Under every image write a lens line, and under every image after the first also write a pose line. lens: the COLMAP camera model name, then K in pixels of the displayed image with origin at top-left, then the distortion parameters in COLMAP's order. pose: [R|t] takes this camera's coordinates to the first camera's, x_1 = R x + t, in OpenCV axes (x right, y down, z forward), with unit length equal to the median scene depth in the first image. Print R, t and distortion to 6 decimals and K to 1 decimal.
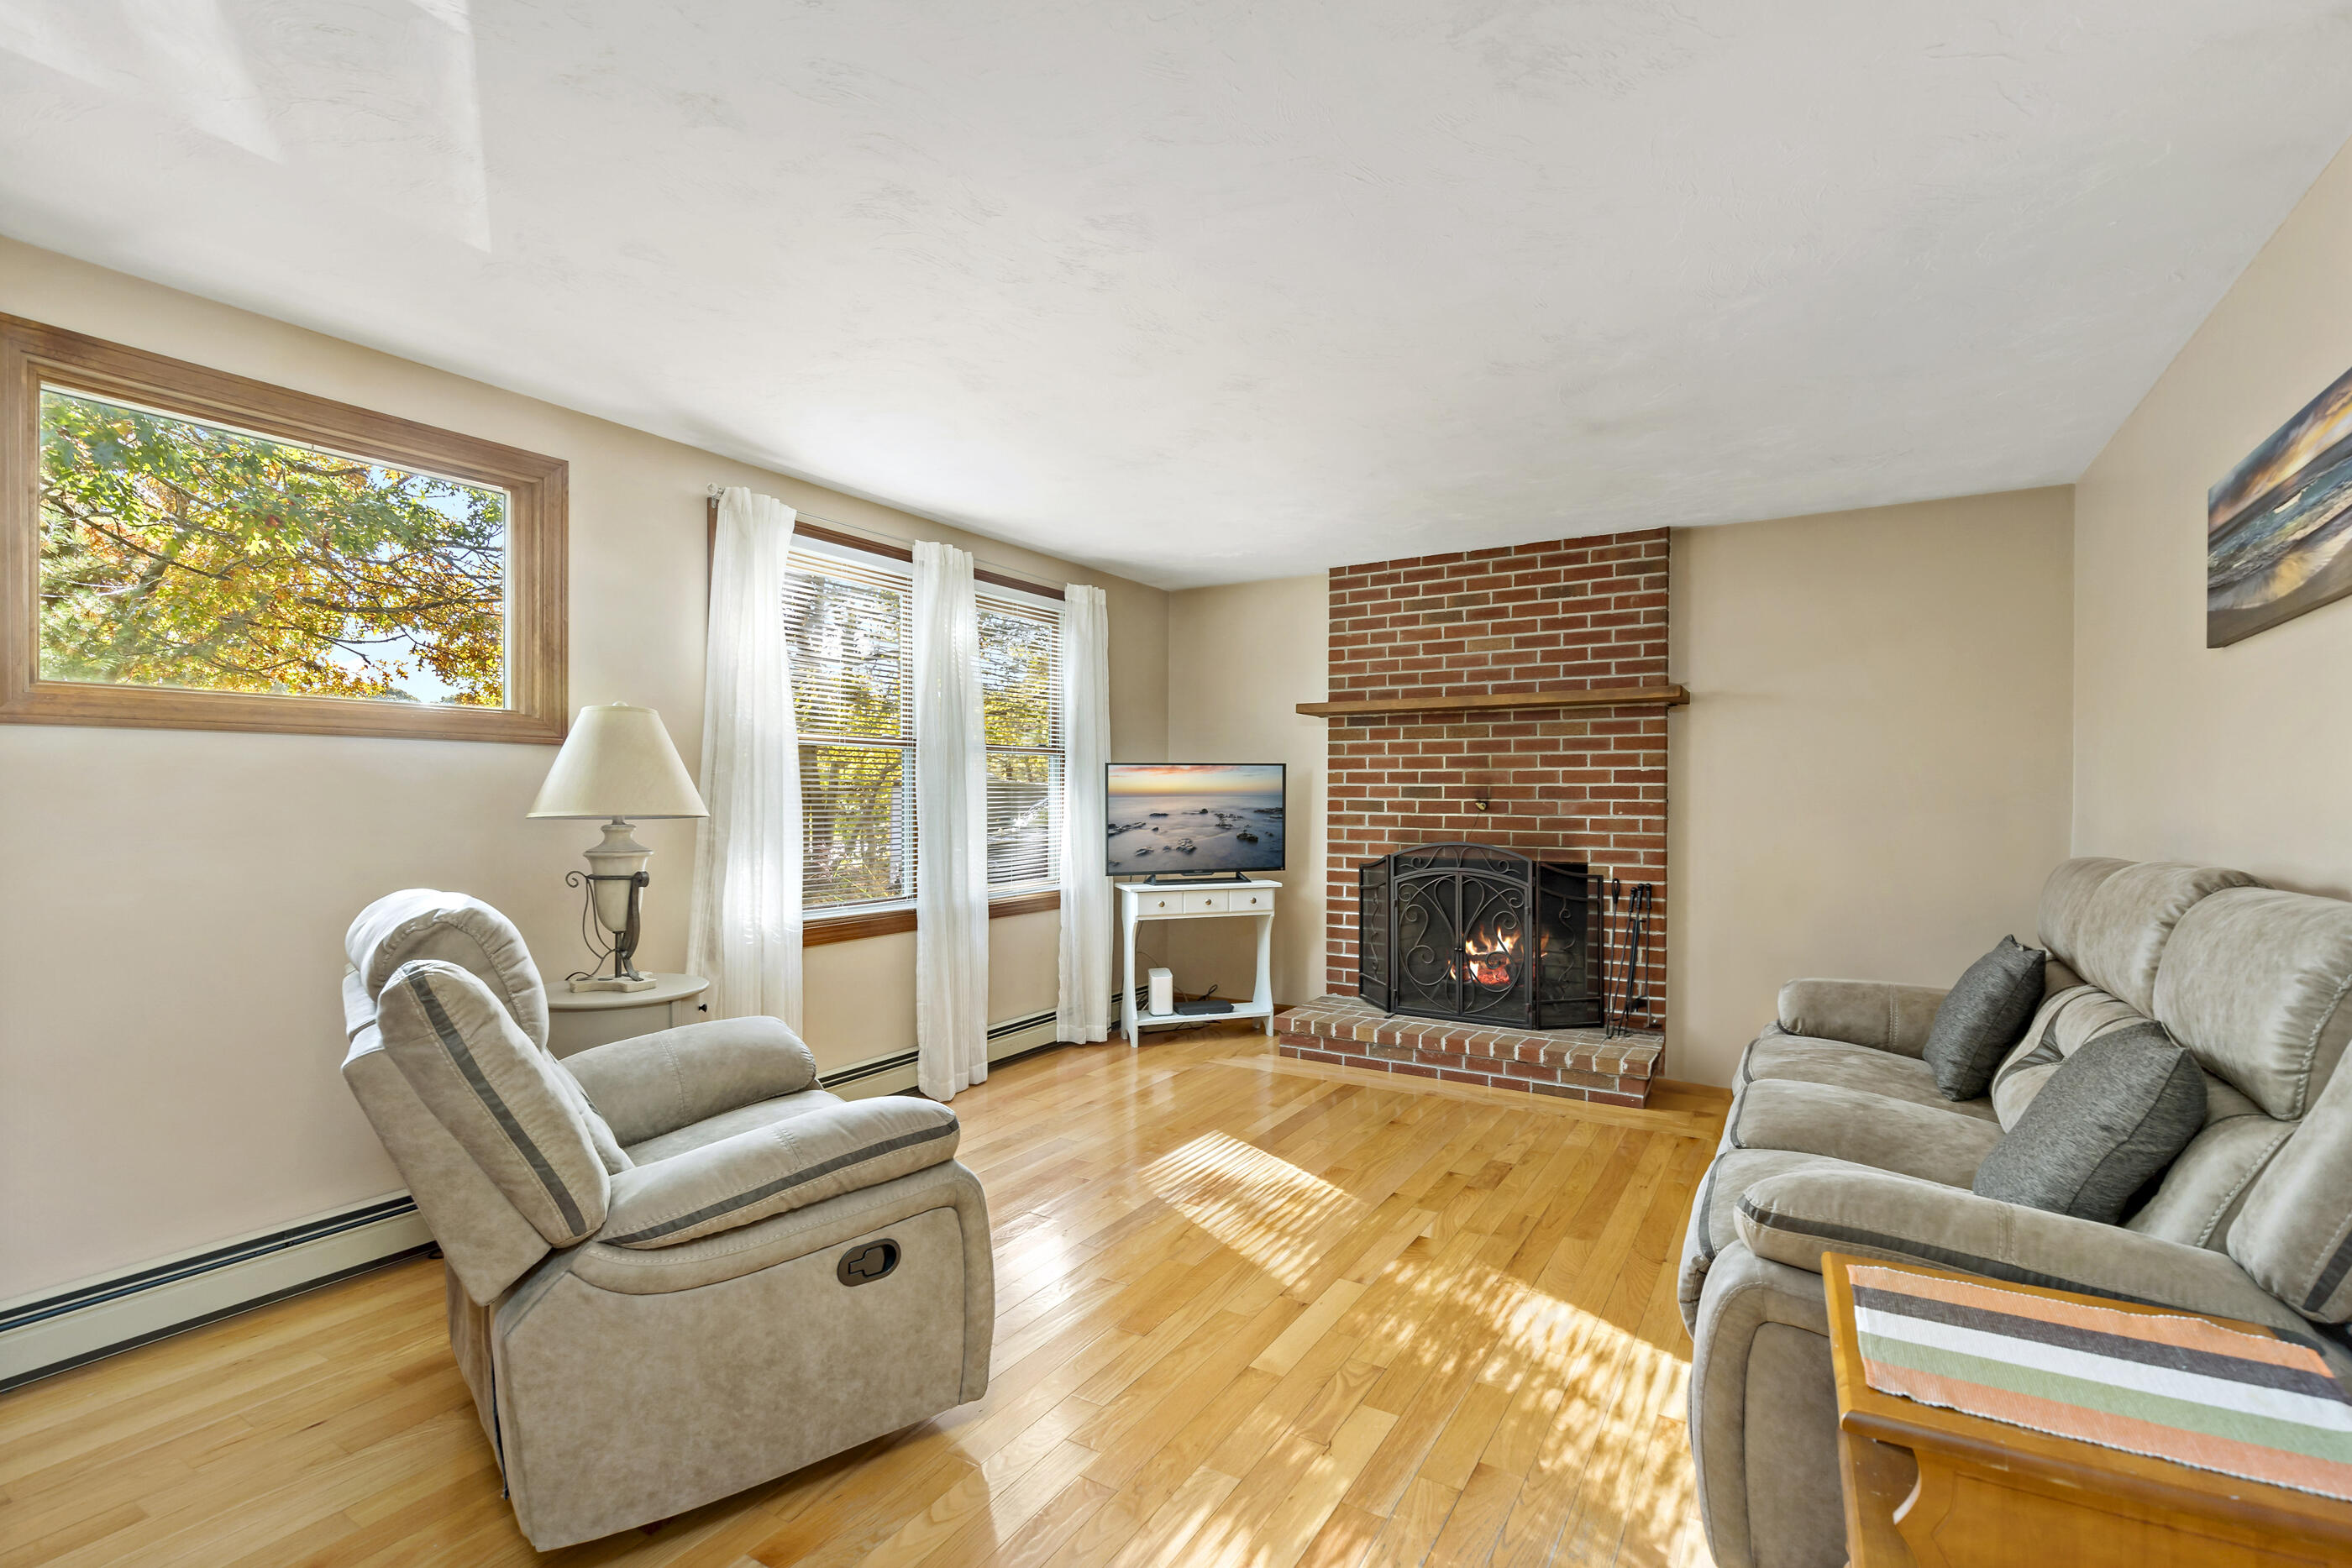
lens RADIAL K [[1087.1, 0, 1106.7], [0, 1087.1, 818.8], [0, 0, 1]] dist [0.012432, -0.000155]
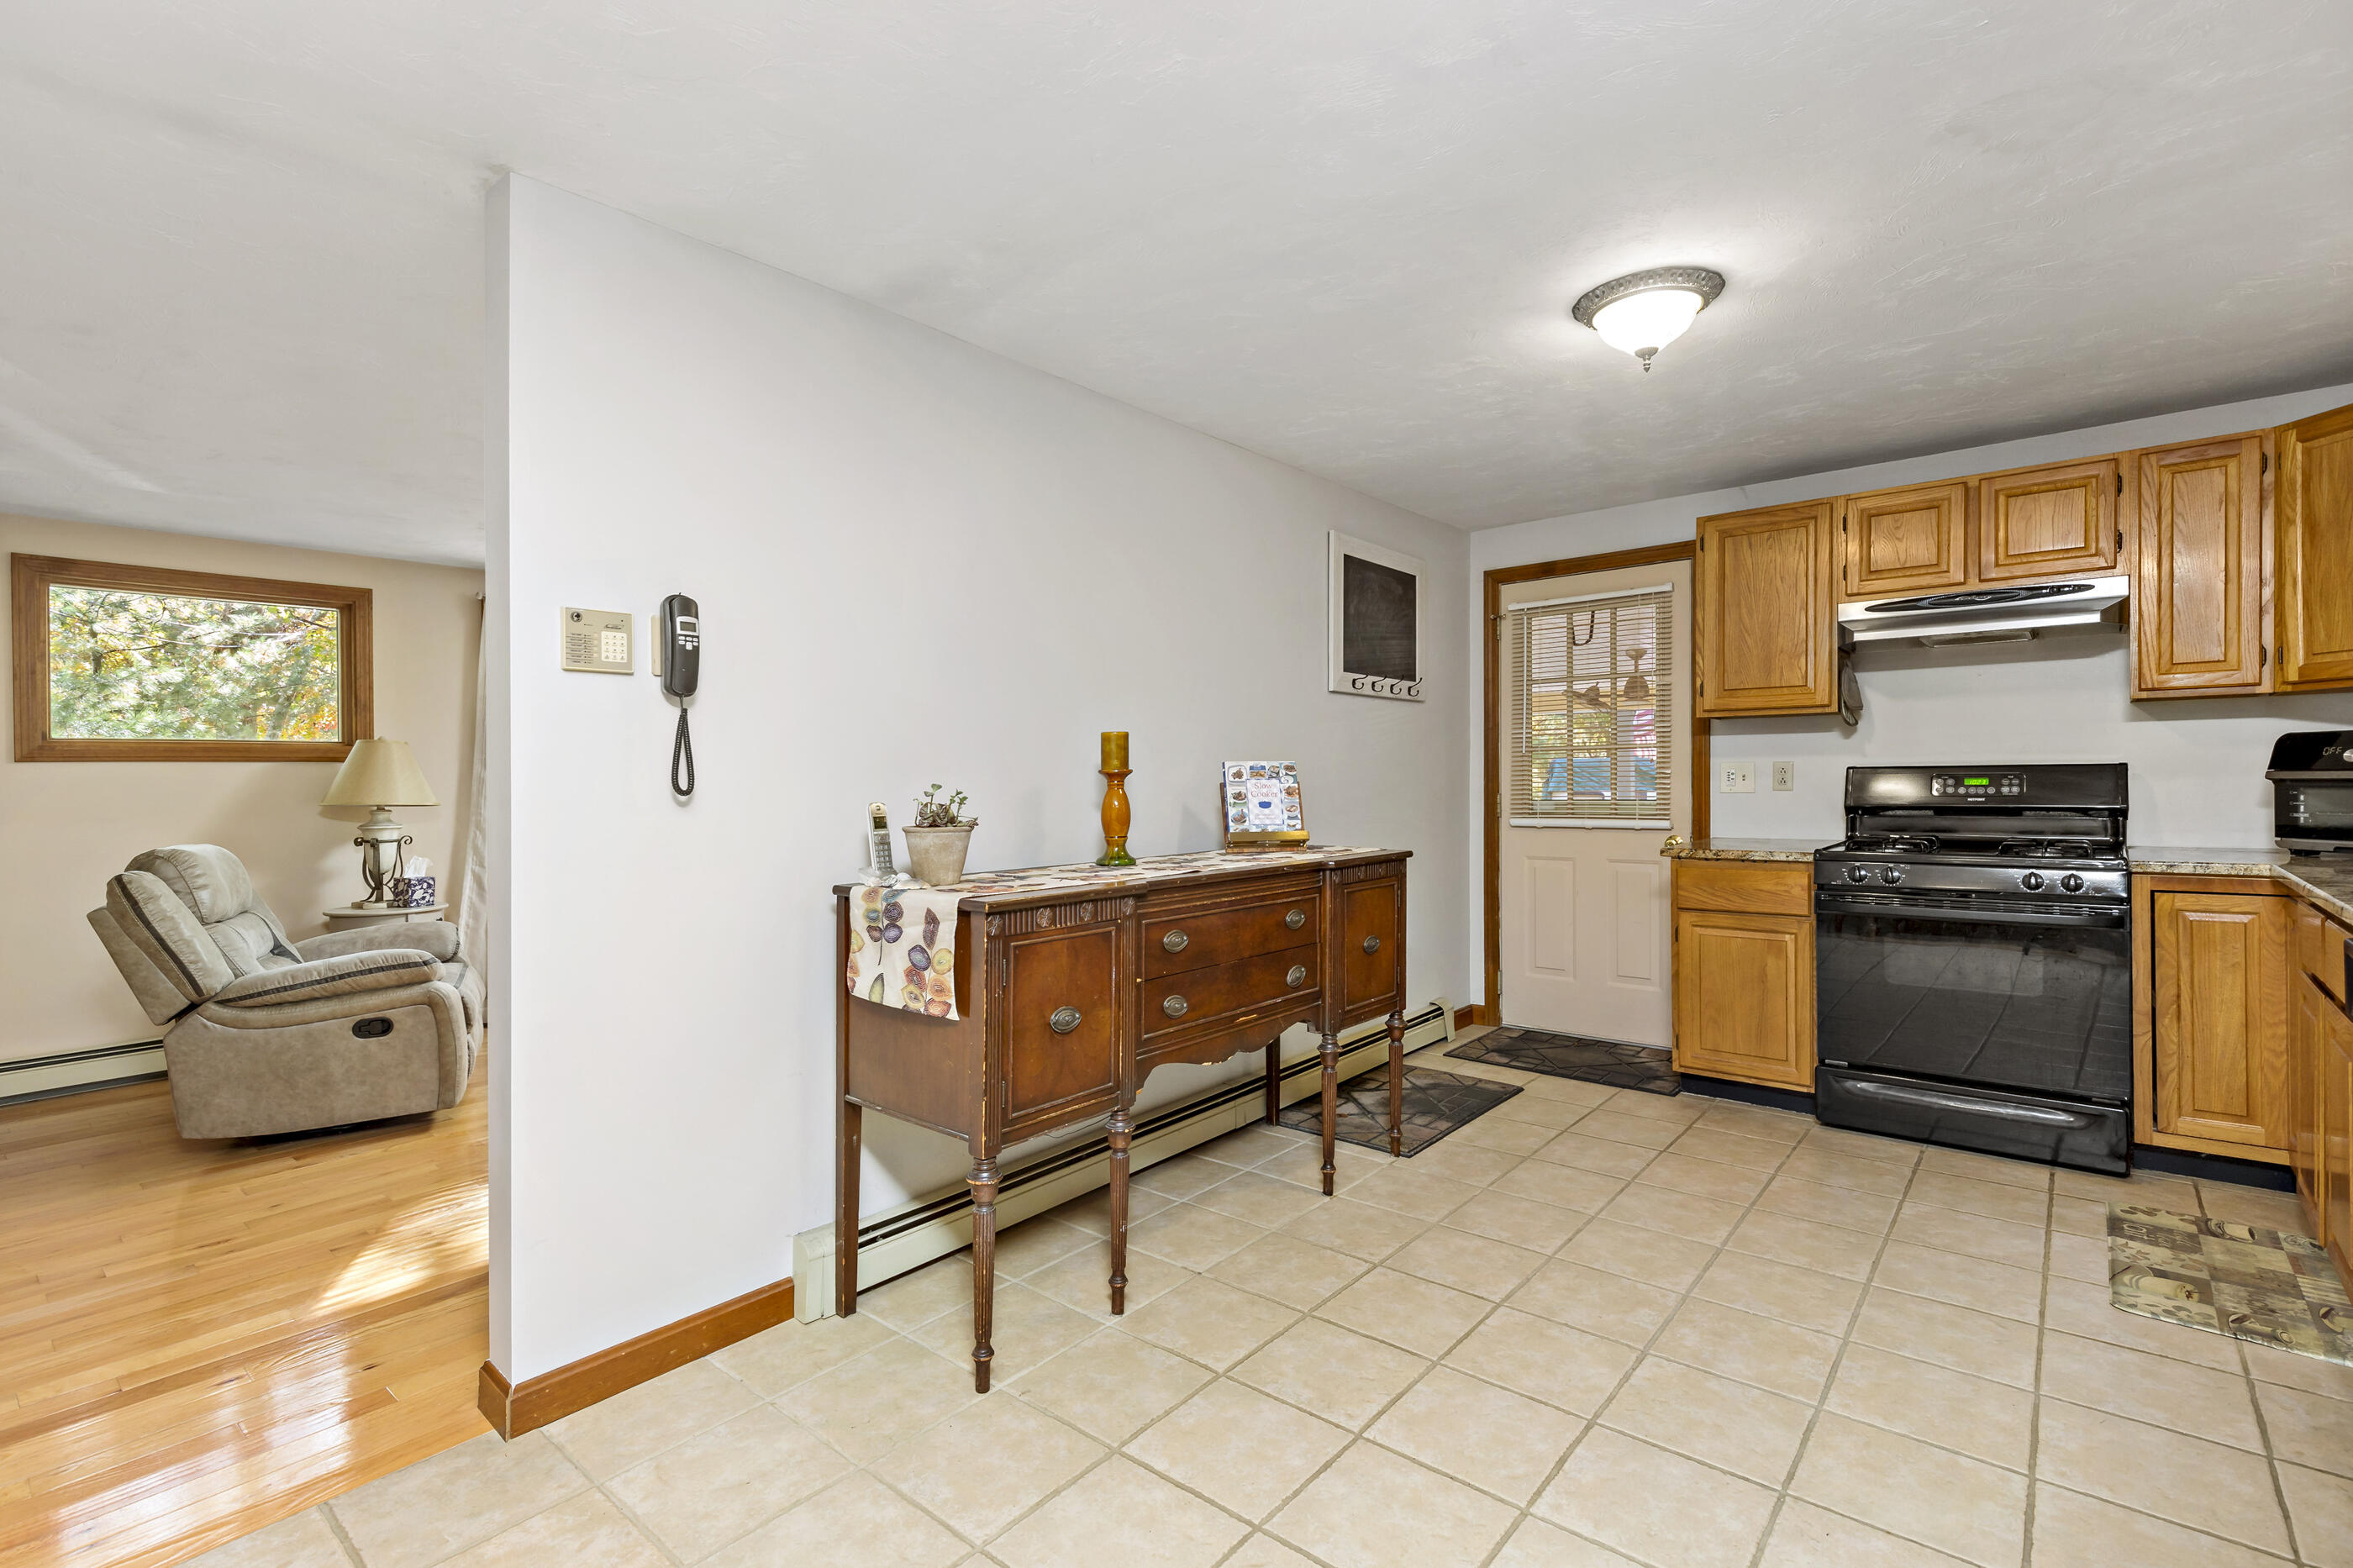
lens RADIAL K [[1087.6, 0, 1116.9], [0, 1087.6, 817.0], [0, 0, 1]] dist [0.012432, -0.000155]
pose [[0.987520, -0.013185, -0.156941, 1.443428], [0.014027, 0.999893, 0.004261, 0.037093], [0.156868, -0.006410, 0.987599, -0.749324]]
